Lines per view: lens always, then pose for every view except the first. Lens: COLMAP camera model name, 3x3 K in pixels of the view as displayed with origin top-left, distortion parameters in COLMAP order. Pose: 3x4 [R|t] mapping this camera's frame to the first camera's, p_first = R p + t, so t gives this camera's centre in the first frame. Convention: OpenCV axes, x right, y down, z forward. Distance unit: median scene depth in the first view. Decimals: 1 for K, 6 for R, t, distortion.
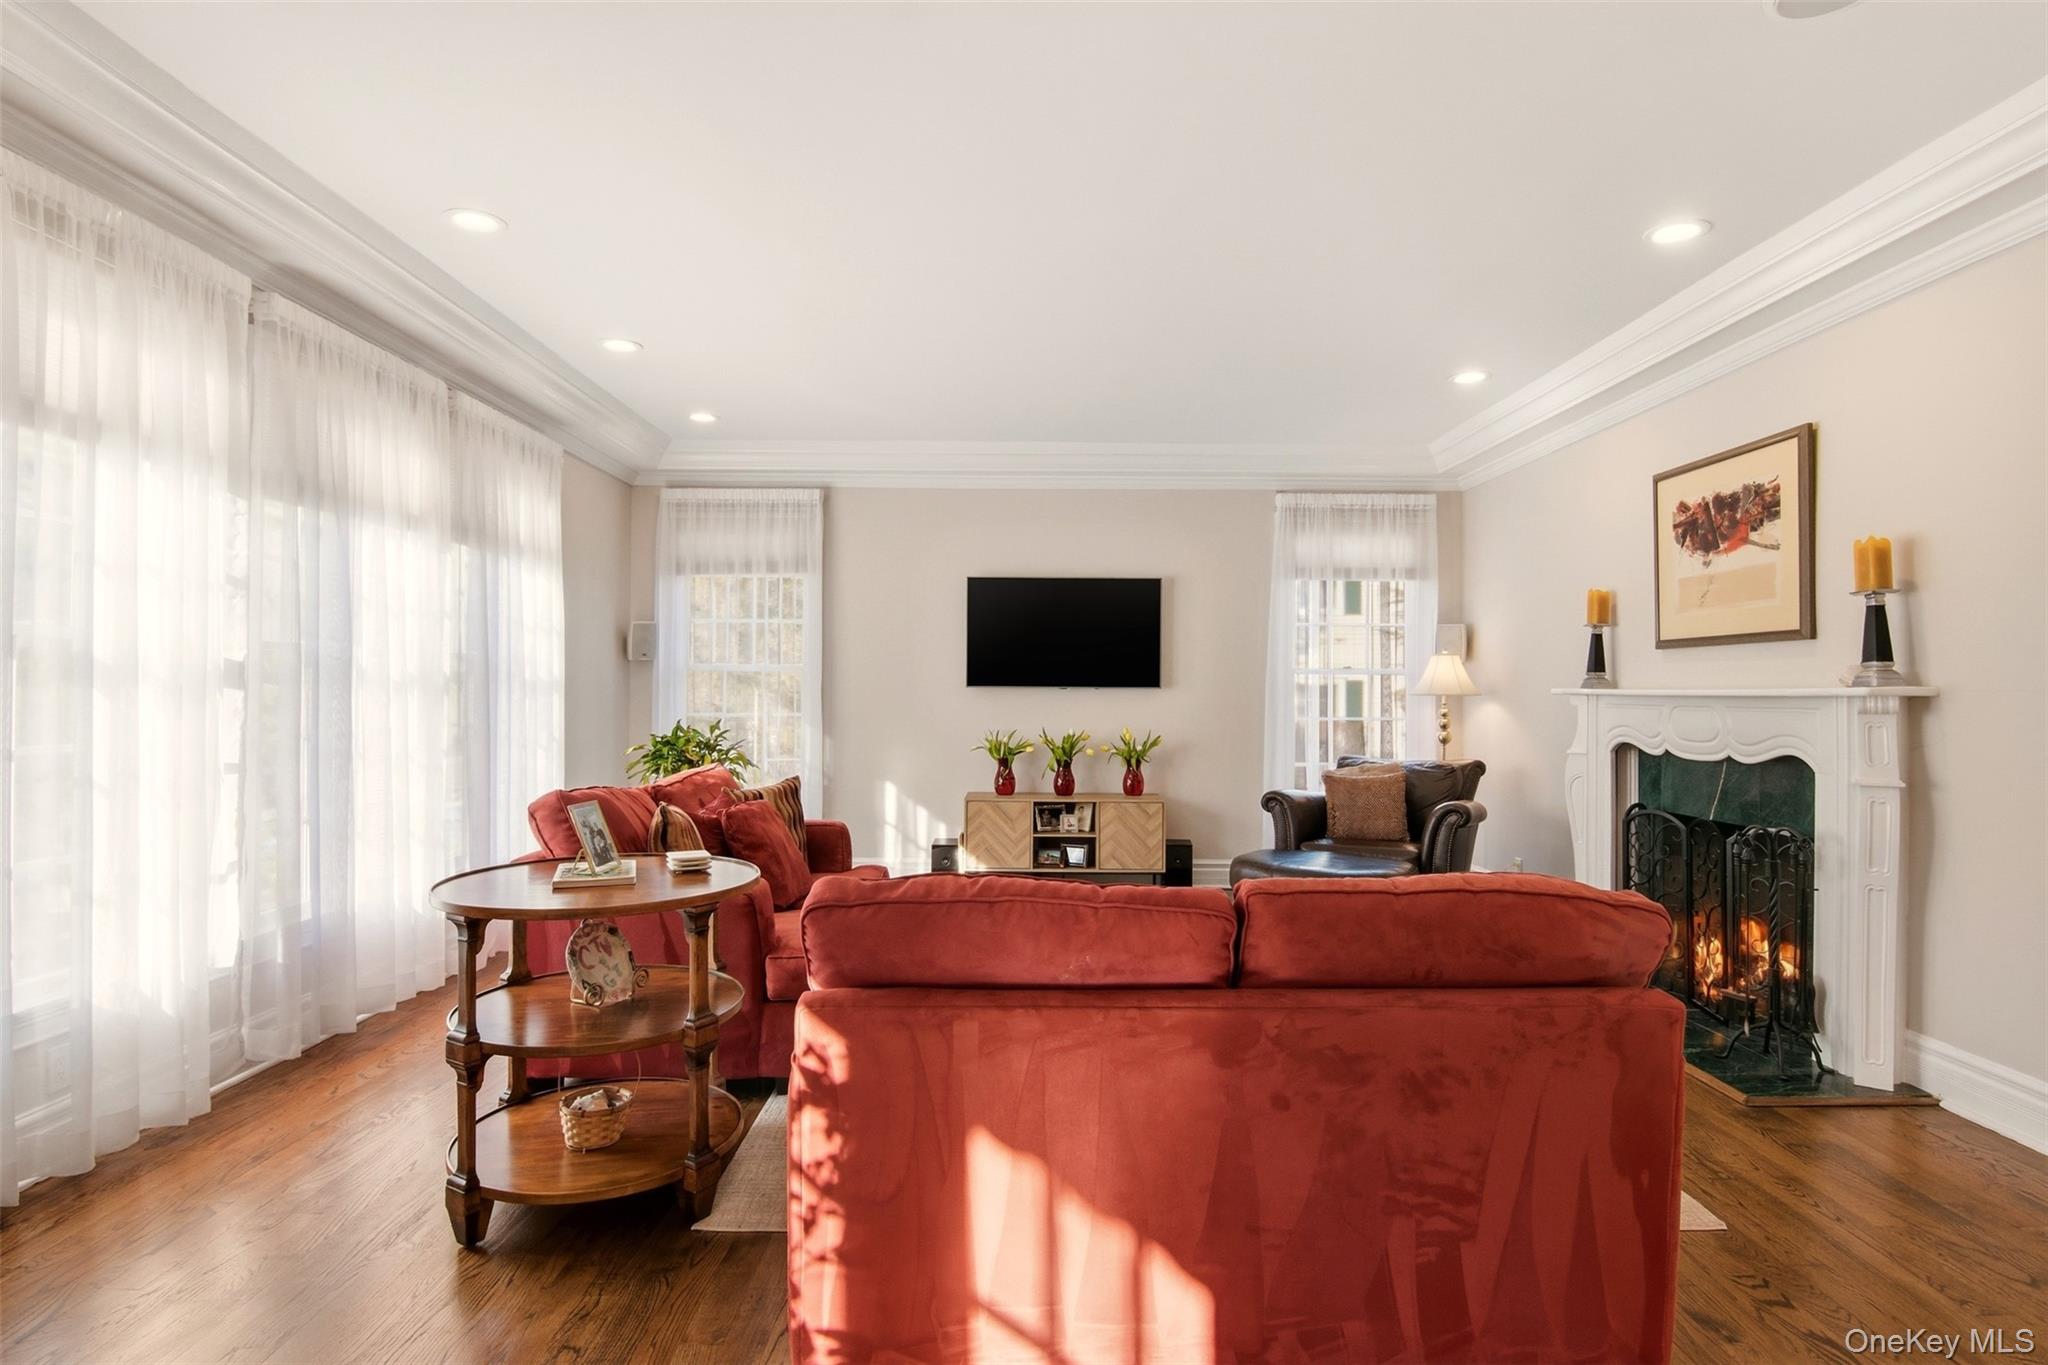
lens RADIAL K [[1047.9, 0, 1024.0], [0, 1047.9, 682.5], [0, 0, 1]] dist [0.000272, -0.015351]
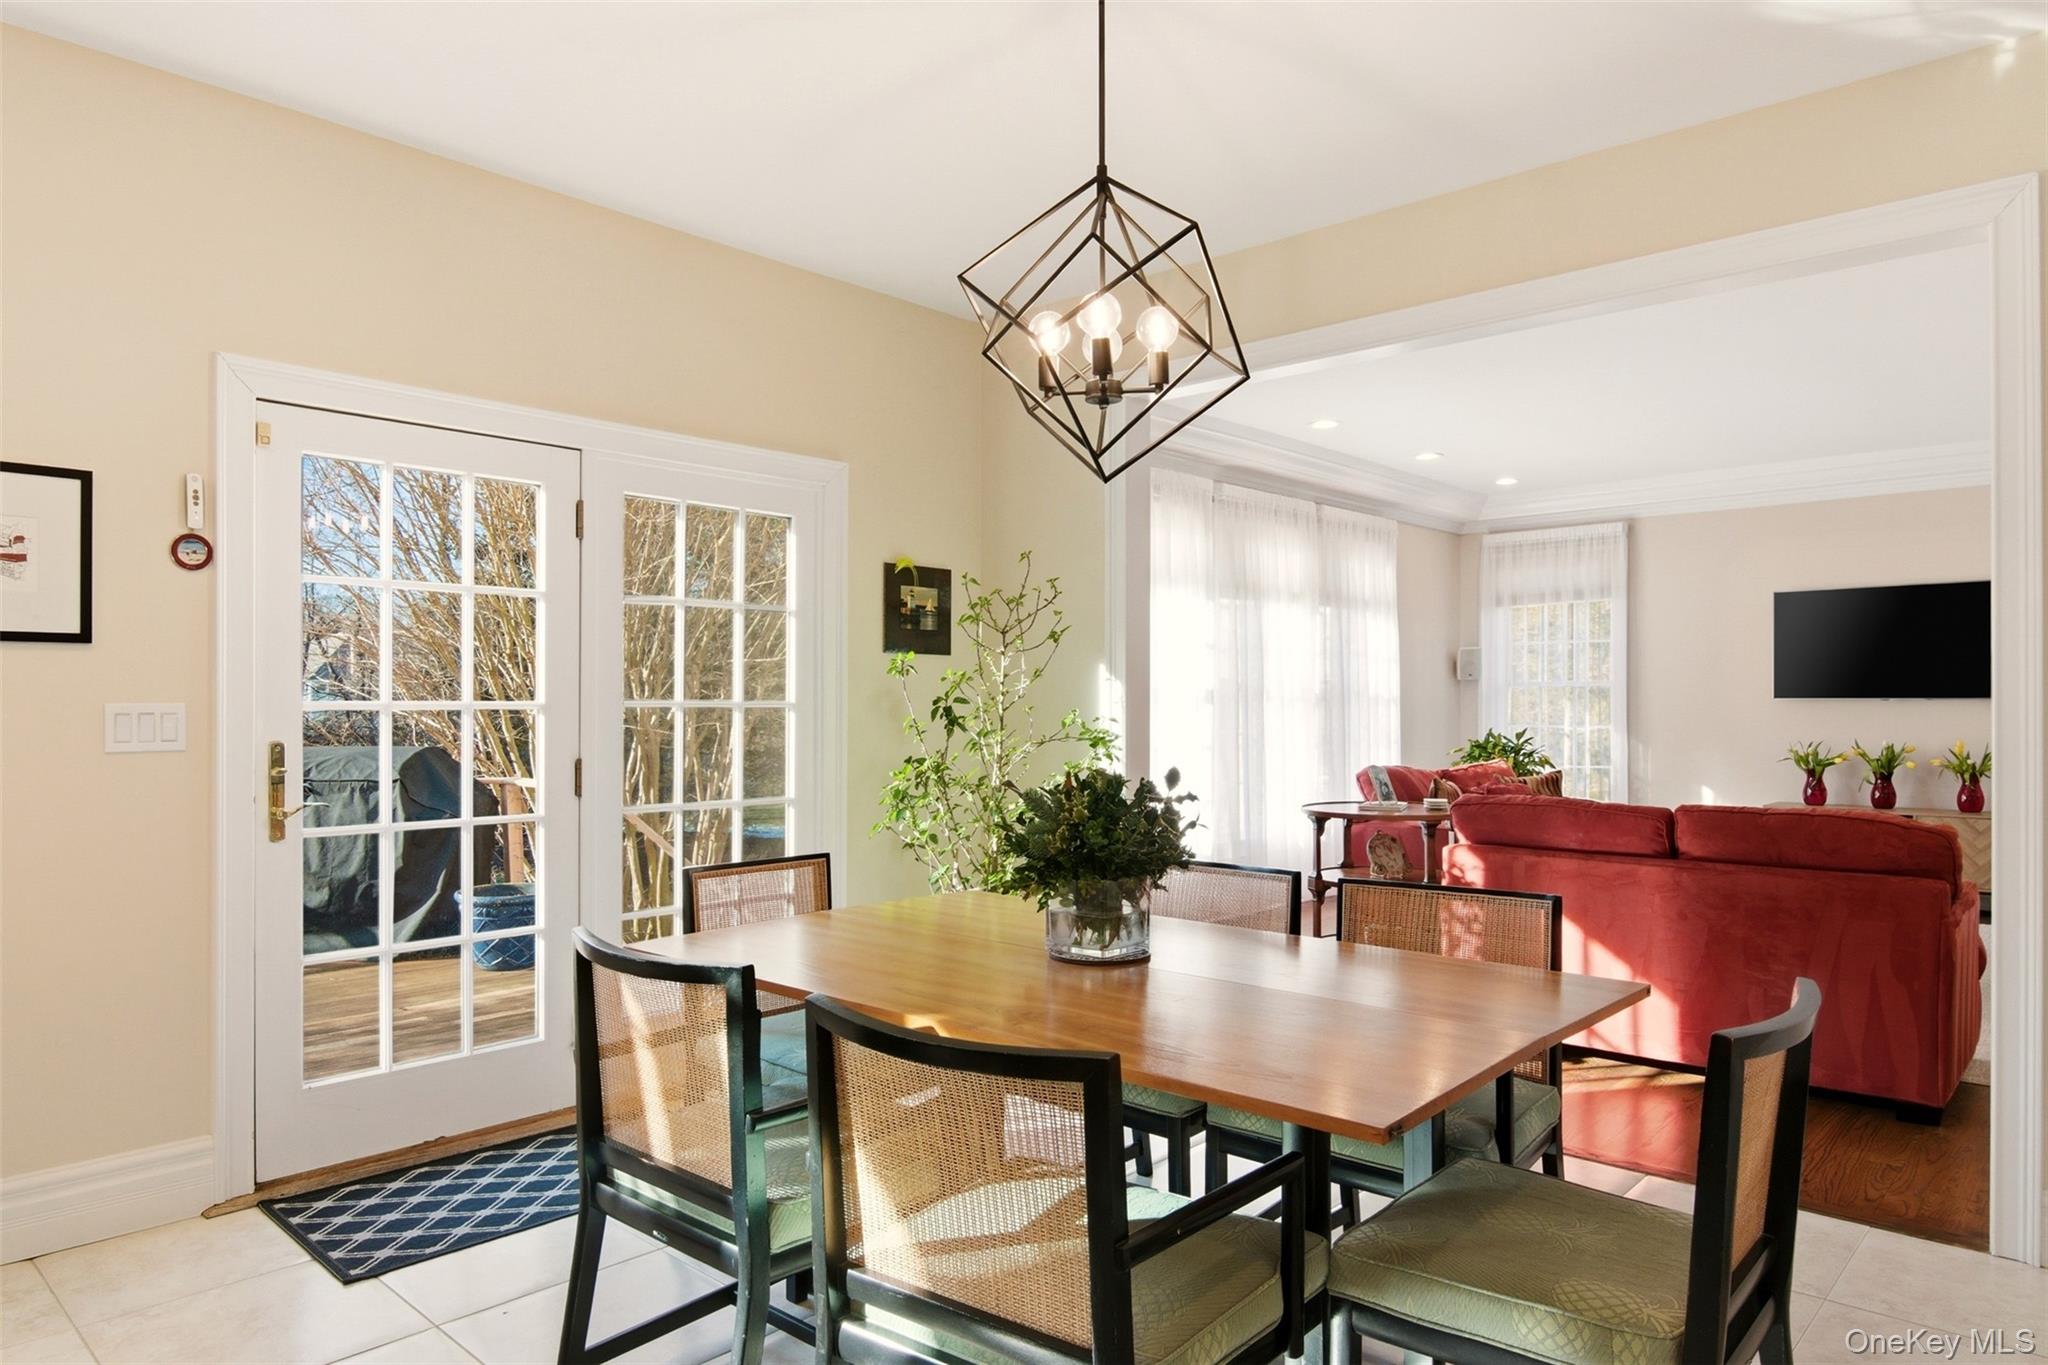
lens RADIAL K [[1271.1, 0, 1029.0], [0, 1271.1, 704.1], [0, 0, 1]] dist [-0.002431, -0.003004]
pose [[0.733174, -0.005376, -0.680020, 0.287659], [0.010372, 0.999941, 0.003277, -0.003212], [0.679962, -0.009456, 0.733187, -0.462932]]
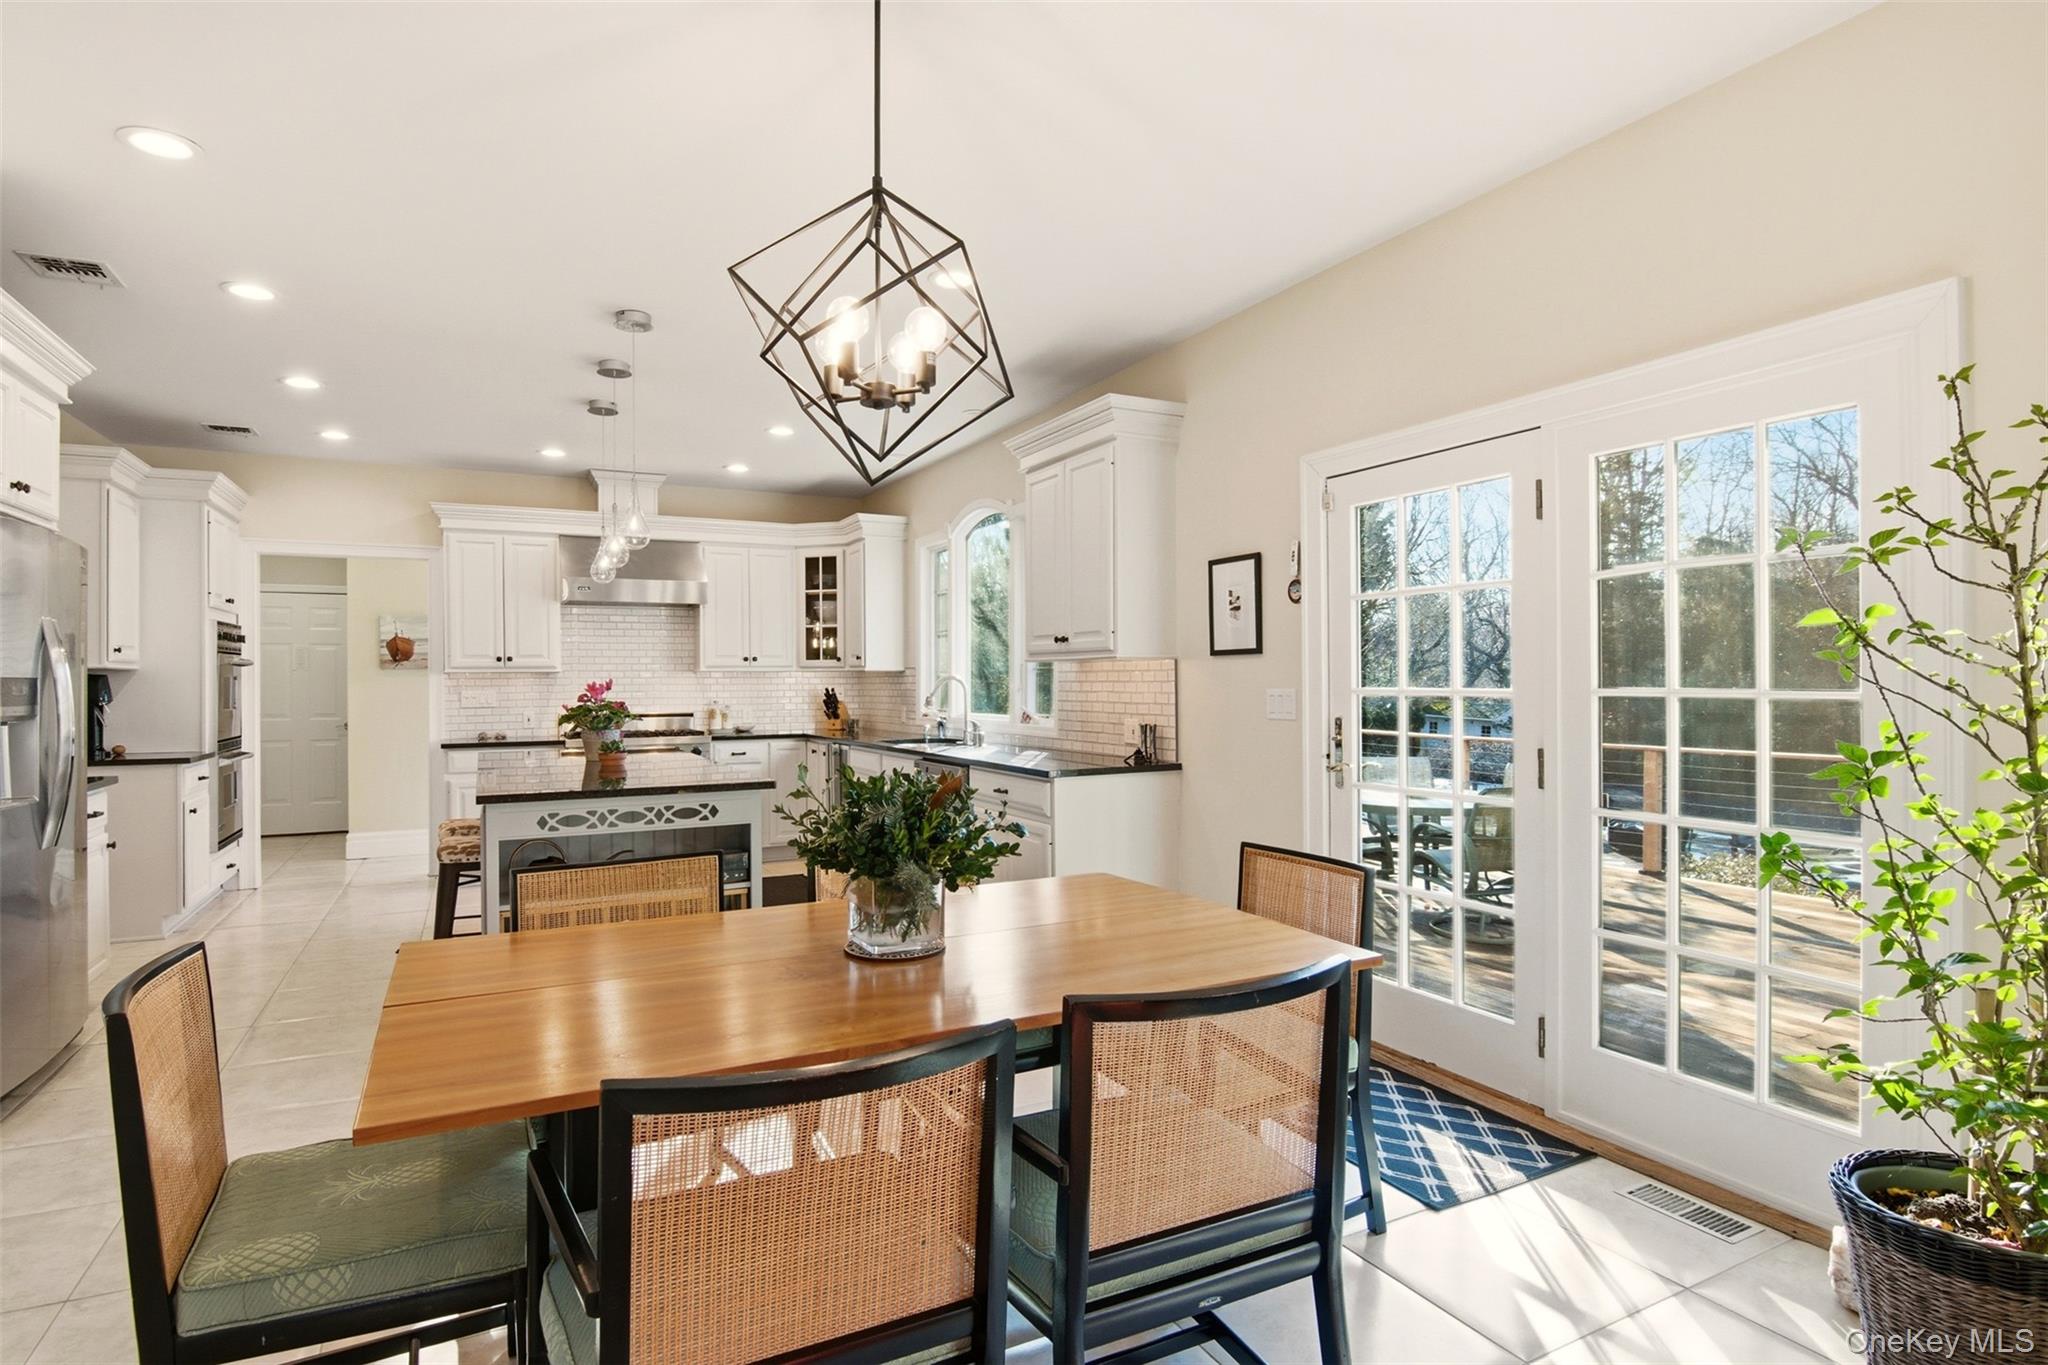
lens RADIAL K [[1047.9, 0, 1024.0], [0, 1047.9, 682.5], [0, 0, 1]] dist [0.000272, -0.015351]
pose [[-0.890448, -0.003191, -0.455075, 0.135999], [0.001460, 0.999950, -0.009868, -0.003486], [0.455084, -0.009451, -0.890399, 0.204377]]
